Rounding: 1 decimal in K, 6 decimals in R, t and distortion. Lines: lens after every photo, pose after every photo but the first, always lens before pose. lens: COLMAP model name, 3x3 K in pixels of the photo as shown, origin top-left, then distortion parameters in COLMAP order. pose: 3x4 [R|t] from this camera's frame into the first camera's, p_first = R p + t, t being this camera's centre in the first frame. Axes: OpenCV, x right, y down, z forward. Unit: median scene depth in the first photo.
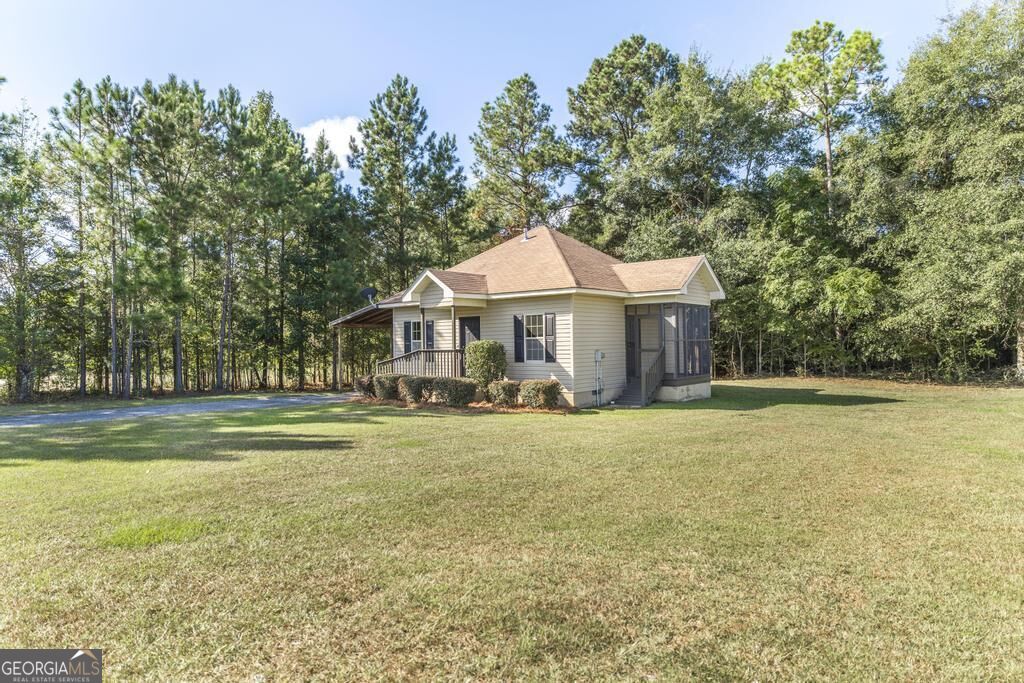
lens RADIAL K [[613.1, 0, 514.5], [0, 613.1, 339.2], [0, 0, 1]] dist [0.005096, 0.001194]
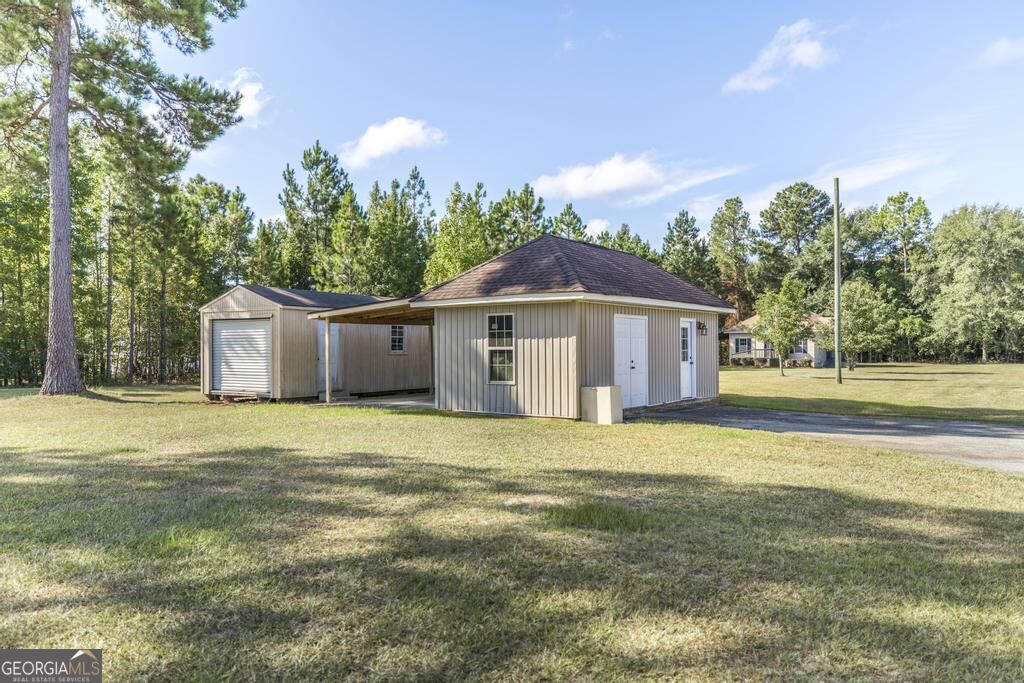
lens RADIAL K [[753.1, 0, 514.6], [0, 753.1, 343.8], [0, 0, 1]] dist [0.029045, -0.004281]
pose [[0.999373, 0.003184, -0.035275, -0.863009], [-0.003040, 0.999987, 0.004133, -0.012348], [0.035288, -0.004024, 0.999369, -1.940861]]
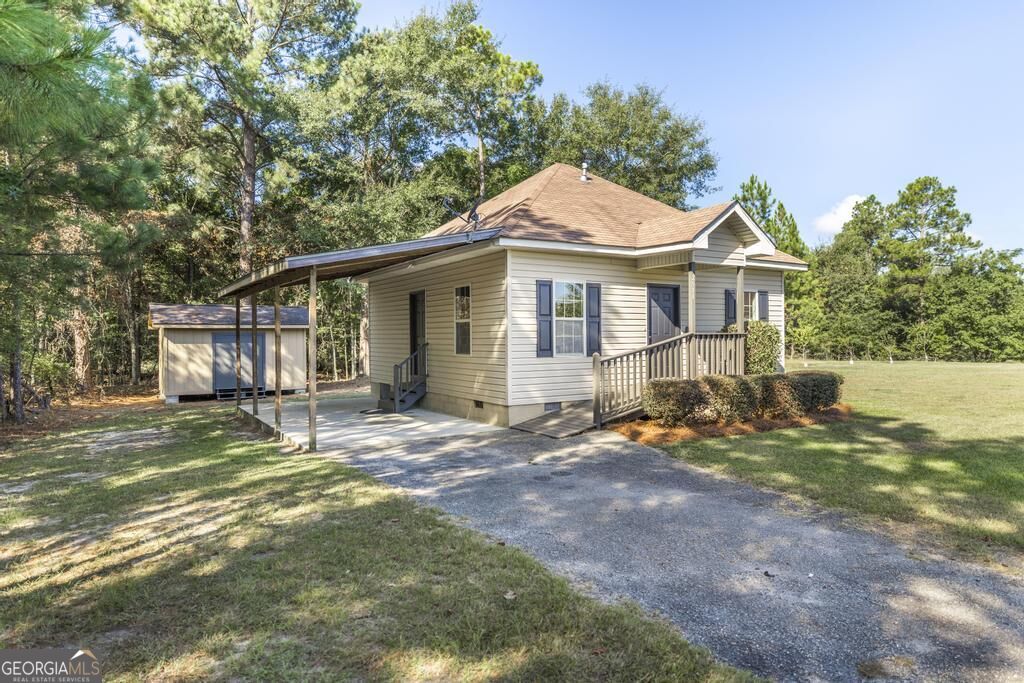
lens RADIAL K [[613.1, 0, 513.2], [0, 613.1, 341.2], [0, 0, 1]] dist [0.005096, 0.001194]
pose [[0.301224, 0.004080, 0.953545, -0.566652], [-0.003129, 0.999990, -0.003290, 0.019923], [-0.953548, -0.001993, 0.301234, 0.731989]]
